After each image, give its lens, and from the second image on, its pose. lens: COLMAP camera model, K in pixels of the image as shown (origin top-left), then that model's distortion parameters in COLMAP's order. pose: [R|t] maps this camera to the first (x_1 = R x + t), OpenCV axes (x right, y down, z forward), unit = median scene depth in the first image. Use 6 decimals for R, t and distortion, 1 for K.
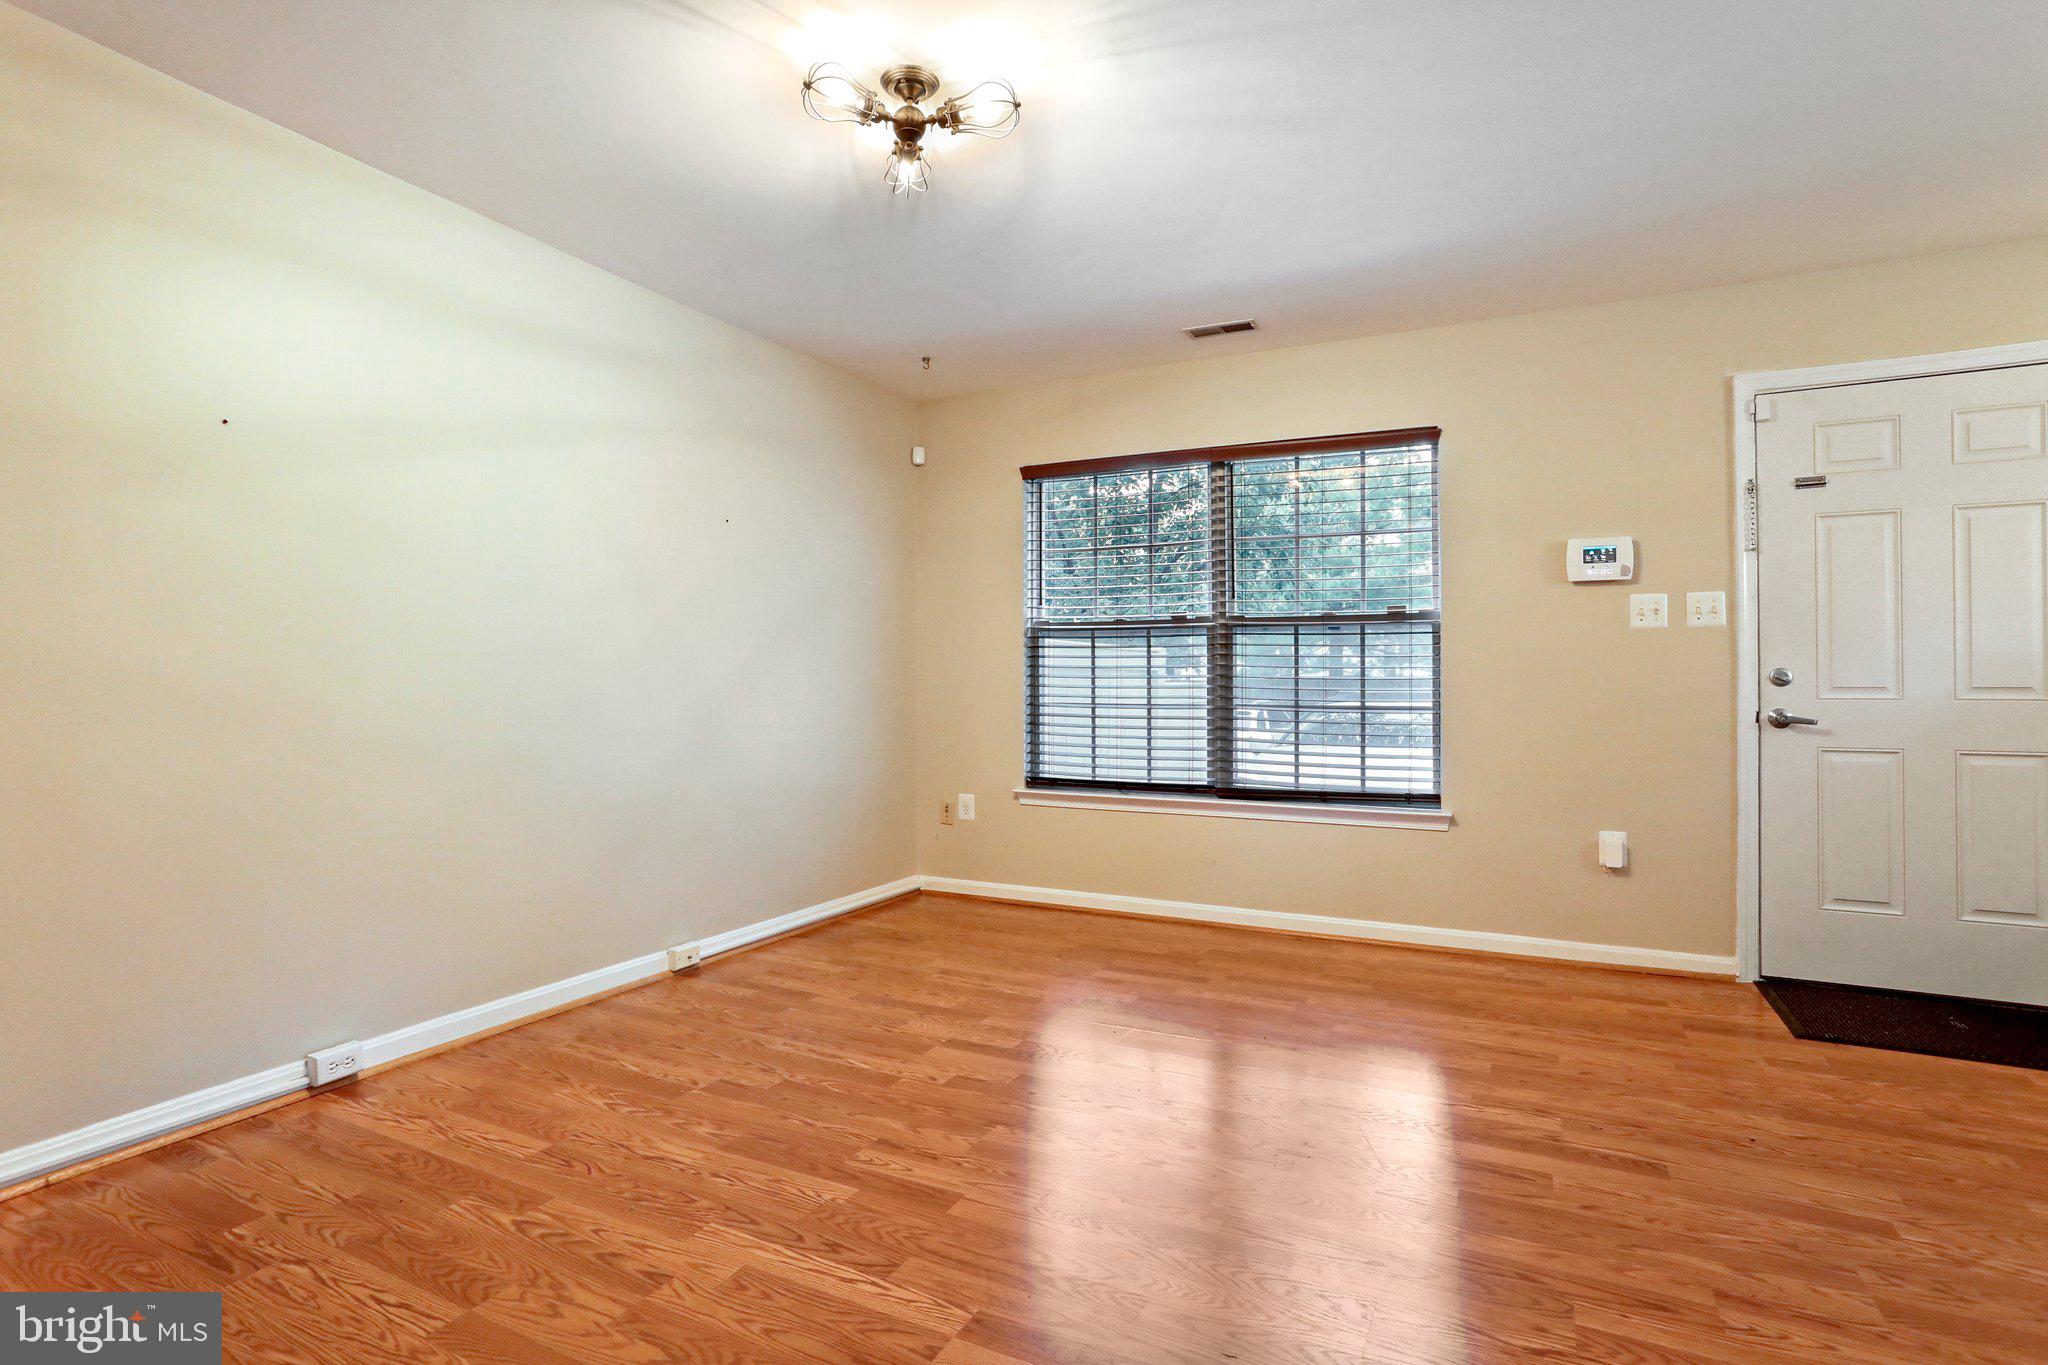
lens RADIAL K [[1004.3, 0, 1027.0], [0, 1004.3, 648.6], [0, 0, 1]] dist [-0.045635, 0.027583]
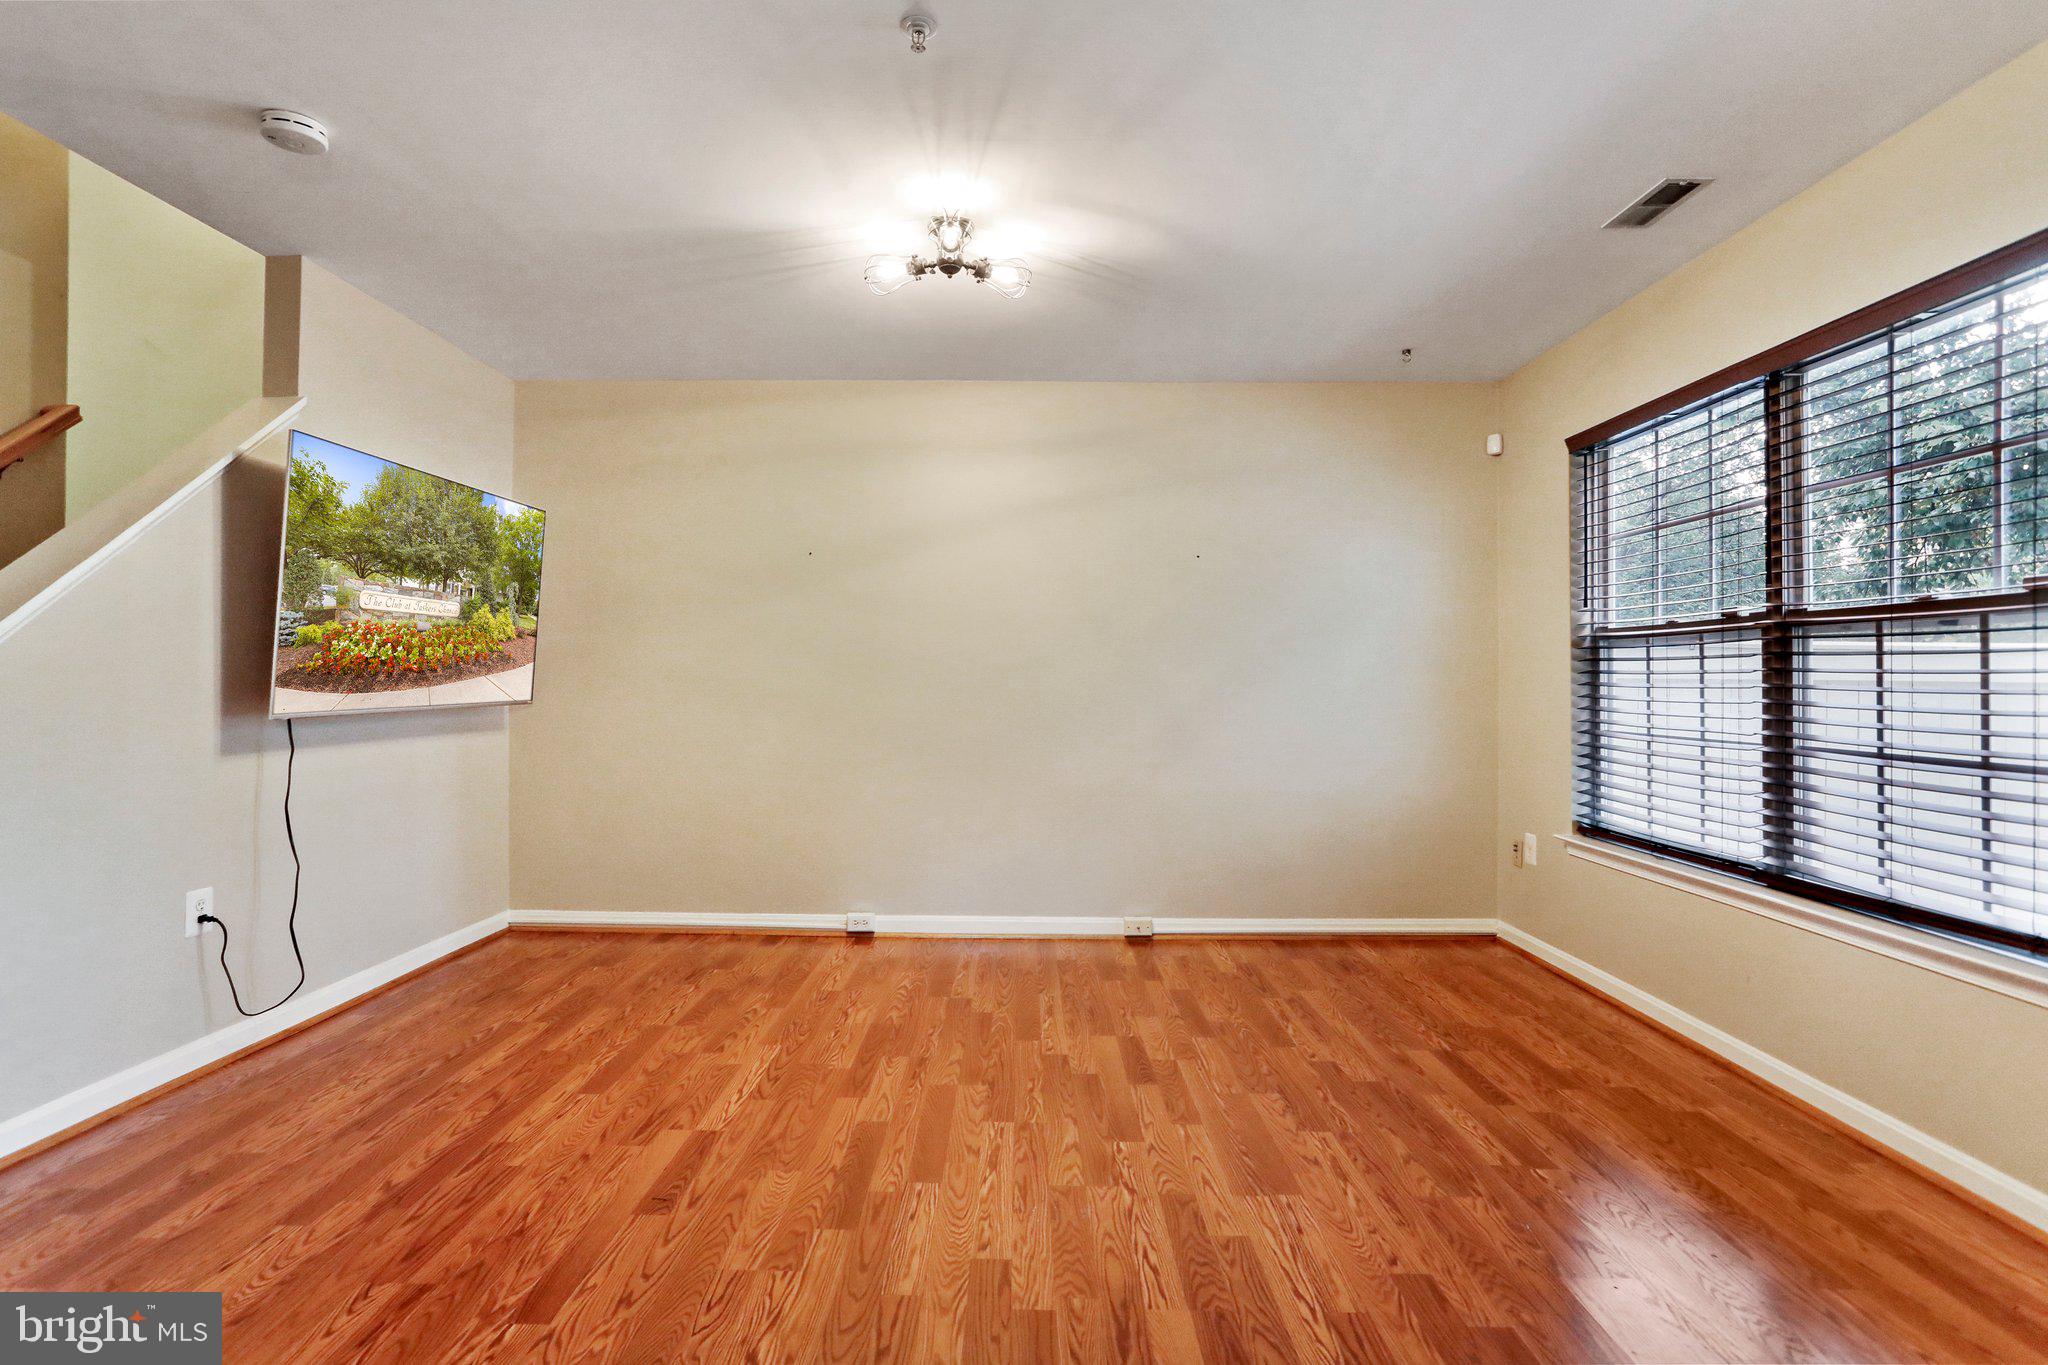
lens RADIAL K [[1004.3, 0, 1027.0], [0, 1004.3, 648.6], [0, 0, 1]] dist [-0.045635, 0.027583]
pose [[0.449966, -0.028167, -0.892601, 0.868334], [0.026996, 0.999475, -0.017931, -0.014436], [0.892637, -0.016029, 0.450491, 0.421085]]
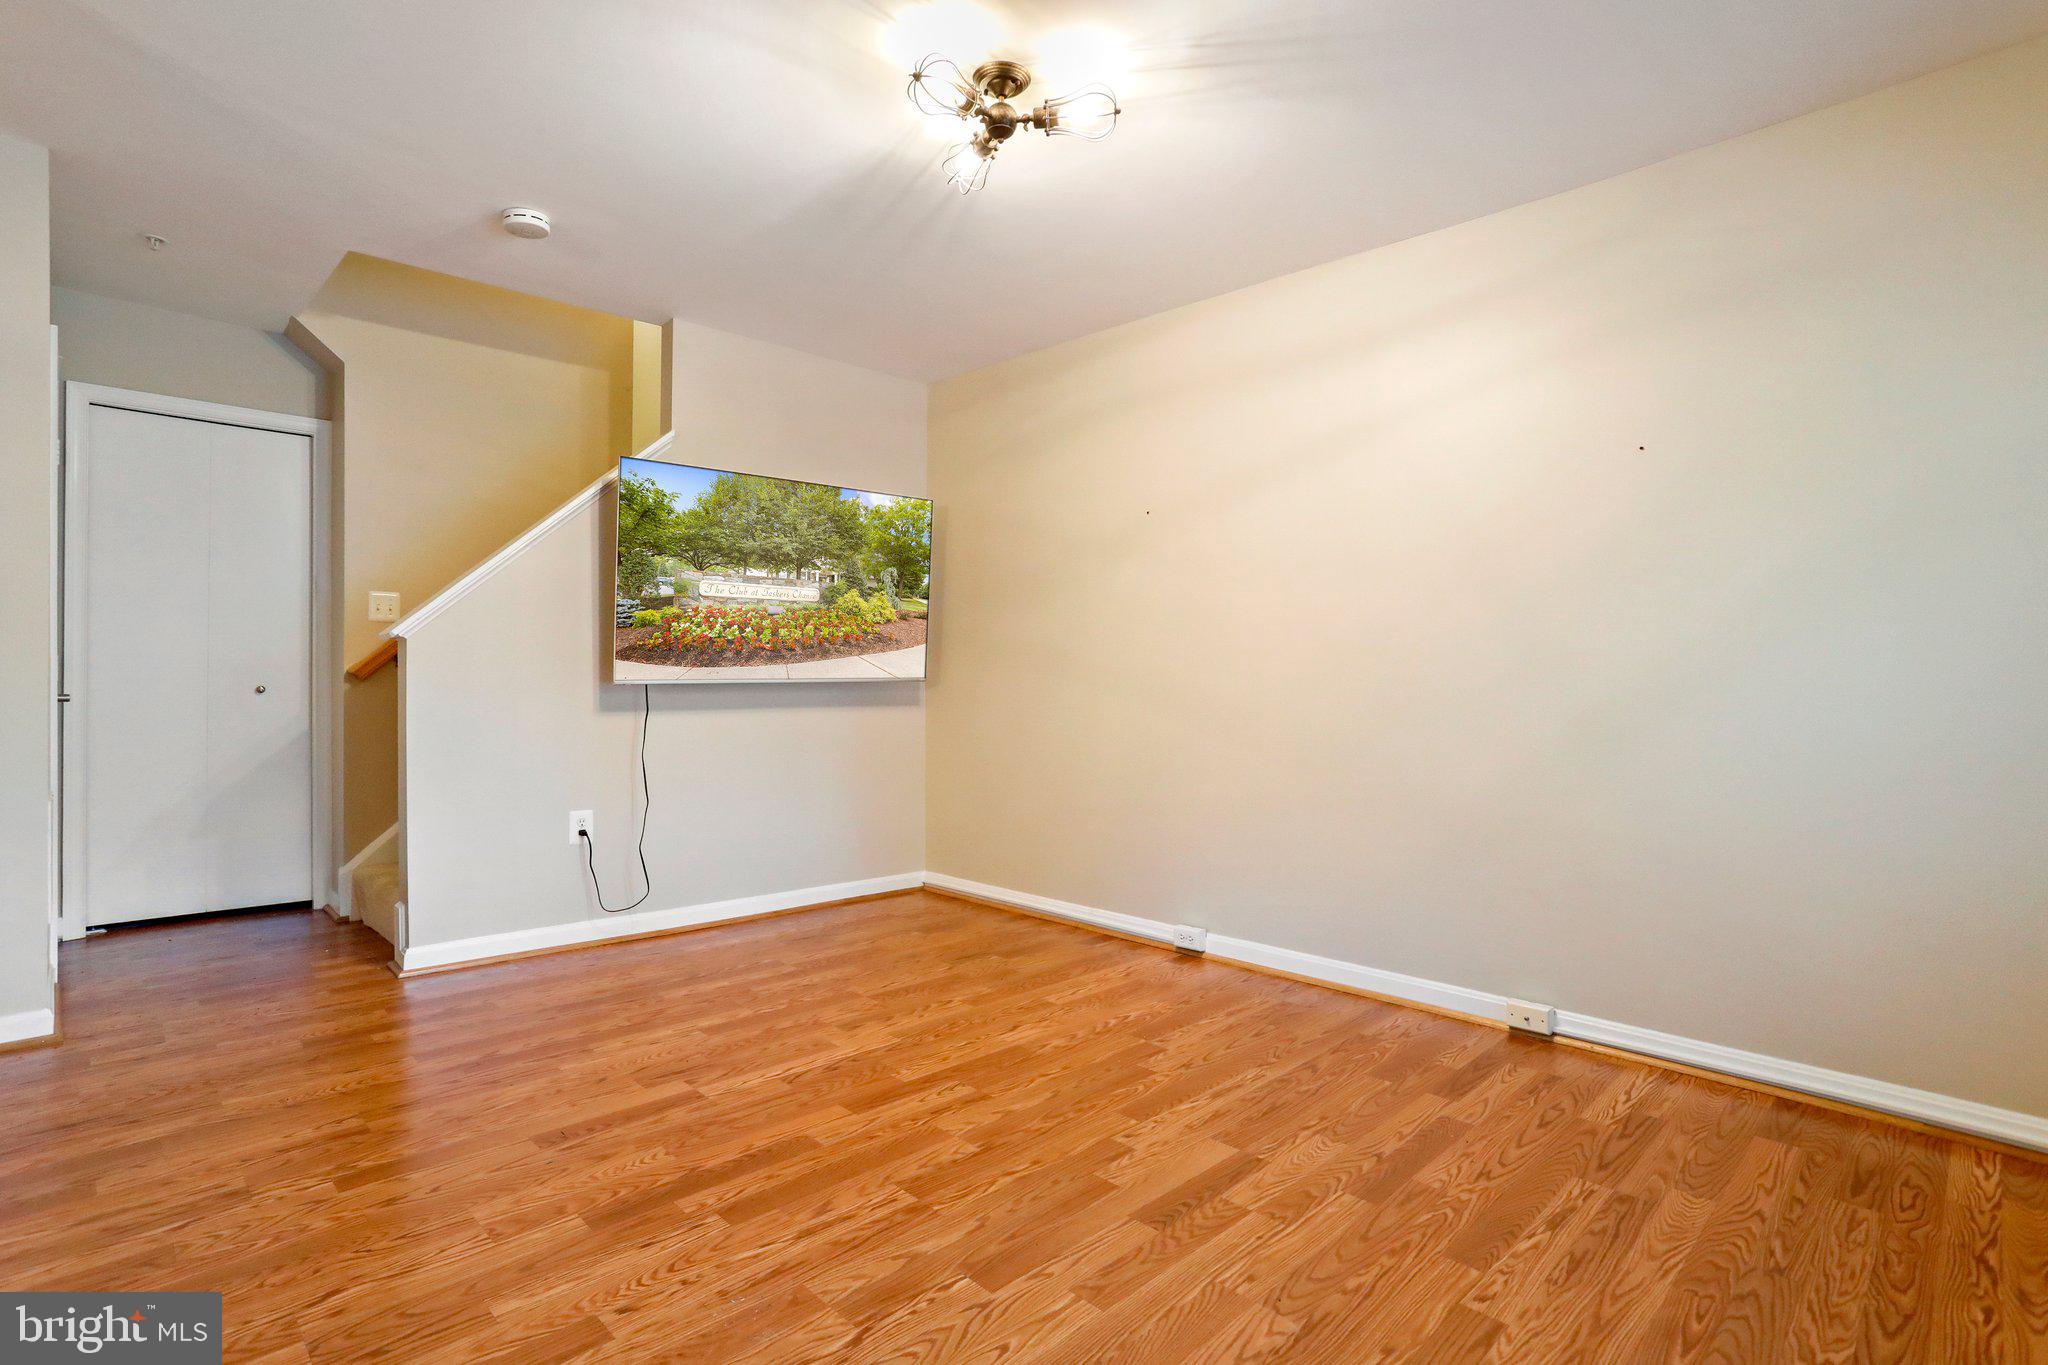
lens RADIAL K [[1015.2, 0, 1024.0], [0, 1015.2, 682.5], [0, 0, 1]] dist [-0.049762, 0.028370]
pose [[-0.327156, 0.000223, -0.944970, 0.687951], [0.030583, 0.999479, -0.010352, 0.045039], [0.944475, -0.032286, -0.326992, 1.109419]]
